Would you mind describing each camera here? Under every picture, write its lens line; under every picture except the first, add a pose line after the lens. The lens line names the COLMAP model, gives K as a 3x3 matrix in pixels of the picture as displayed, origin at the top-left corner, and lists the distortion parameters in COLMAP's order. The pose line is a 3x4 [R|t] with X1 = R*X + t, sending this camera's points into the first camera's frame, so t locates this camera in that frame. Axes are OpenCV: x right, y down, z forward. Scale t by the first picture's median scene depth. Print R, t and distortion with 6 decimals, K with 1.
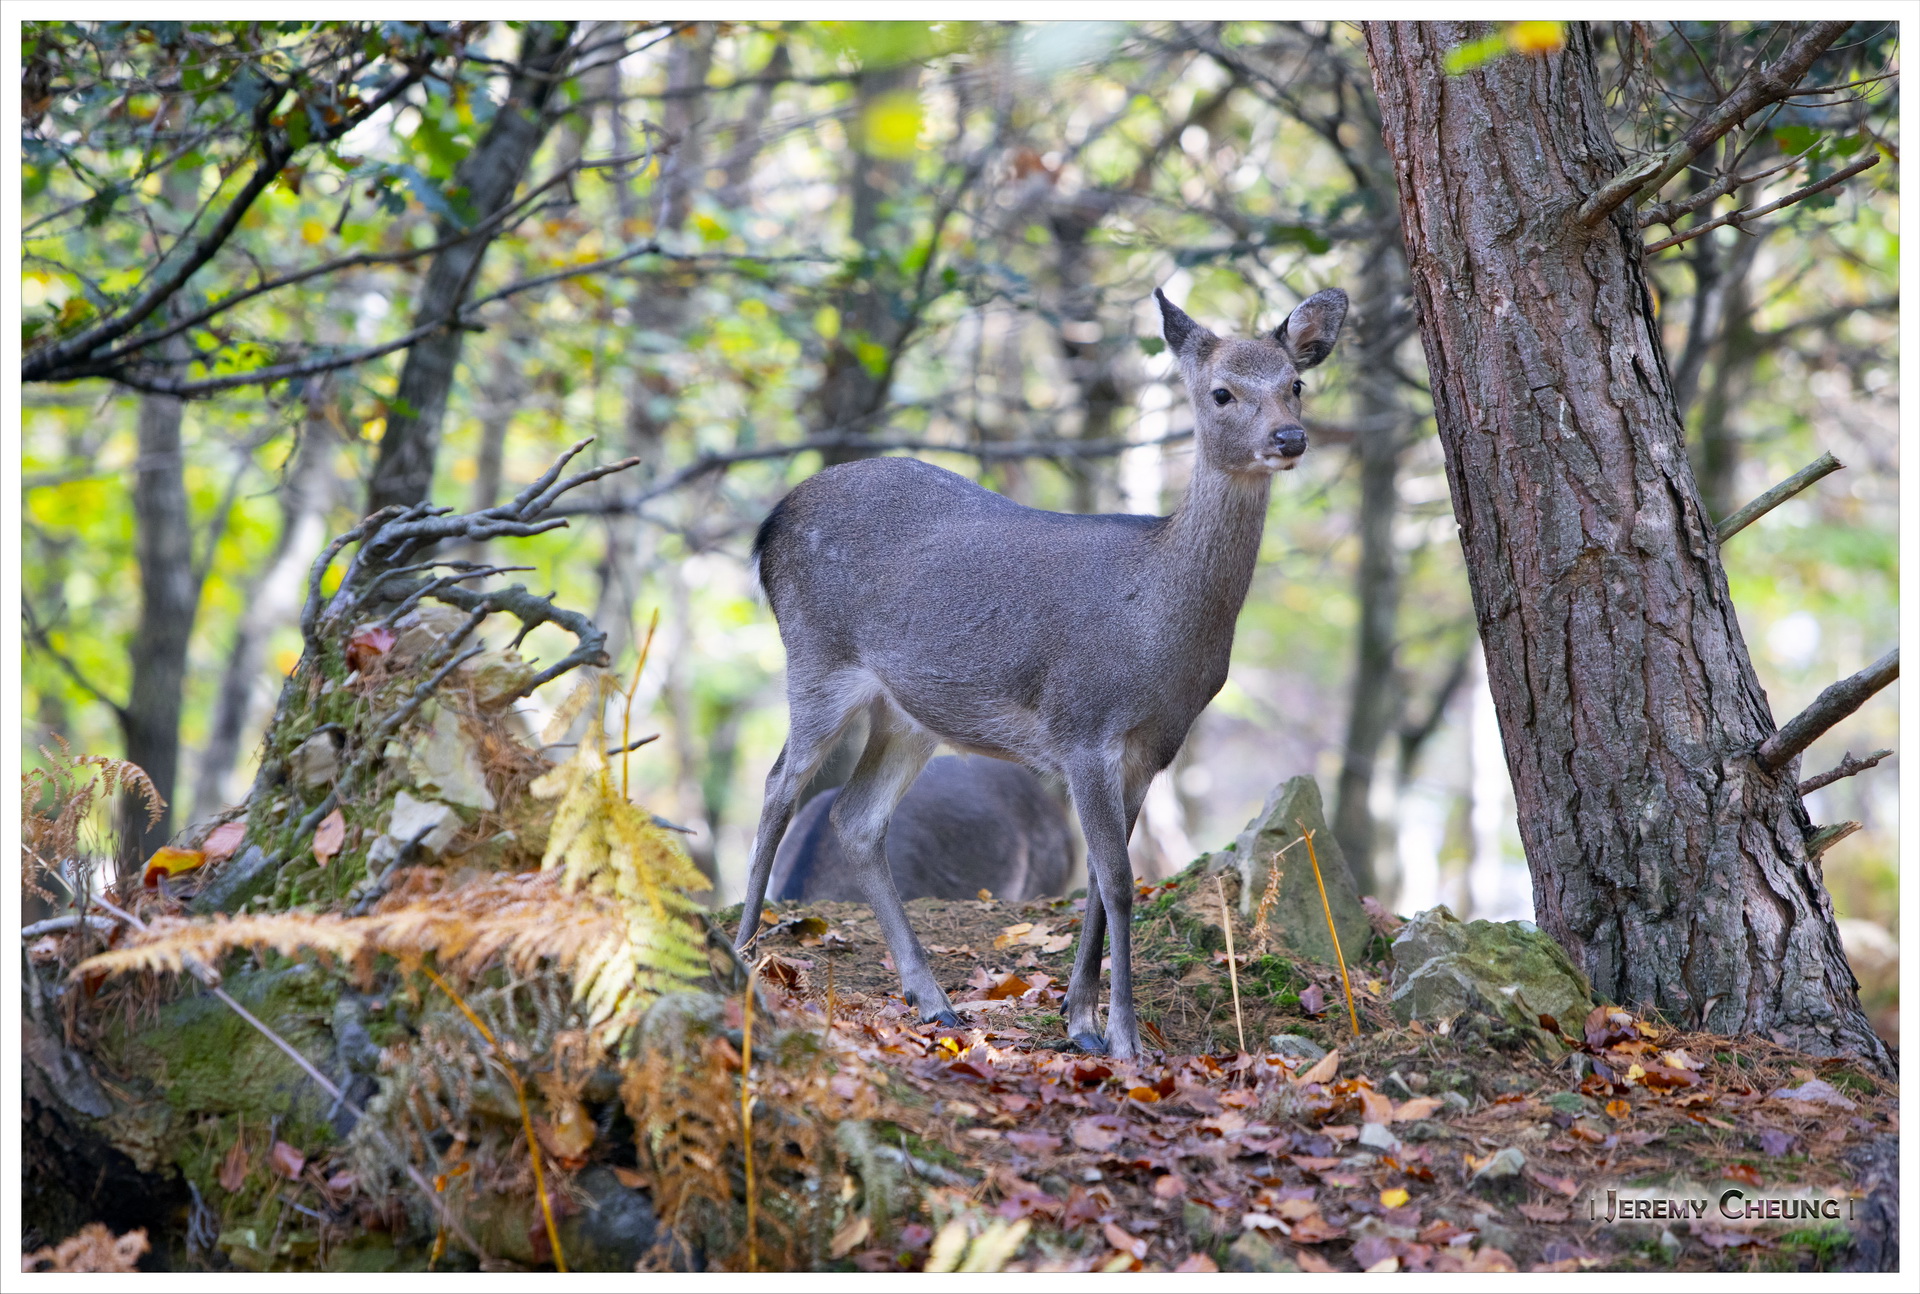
lens RADIAL K [[11102.4, 0, 951.9], [0, 11102.4, 639.5], [0, 0, 1]] dist [1.970172, 0.000000]
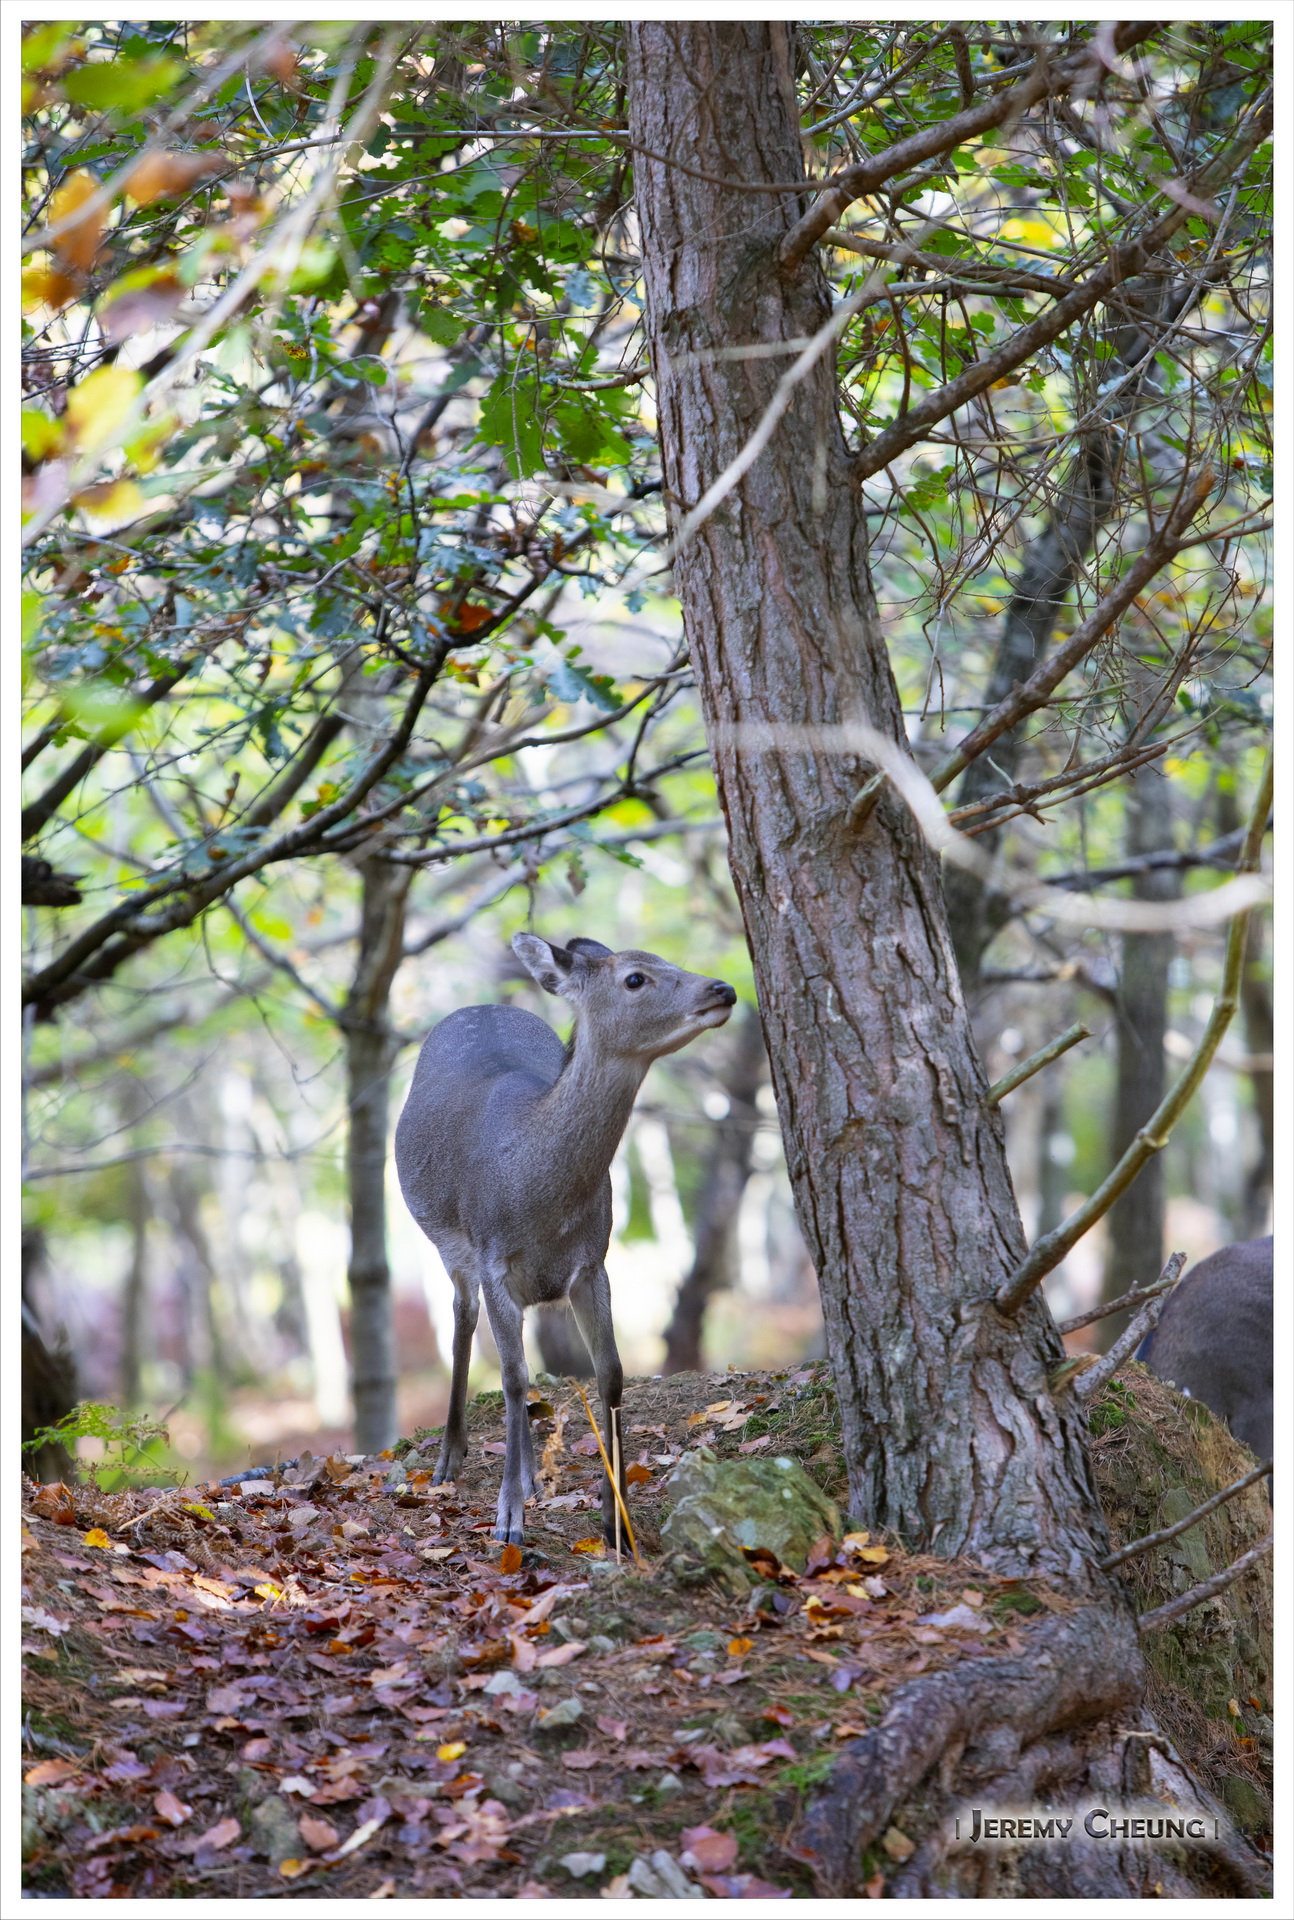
lens RADIAL K [[11102.4, 0, 647.1], [0, 11102.4, 949.0], [0, 0, 1]] dist [1.970172, 0.000000]
pose [[0.960198, -0.039058, -0.276577, 0.353908], [0.048771, 0.998408, 0.028327, -0.059089], [0.275030, -0.040689, 0.960574, -0.083915]]
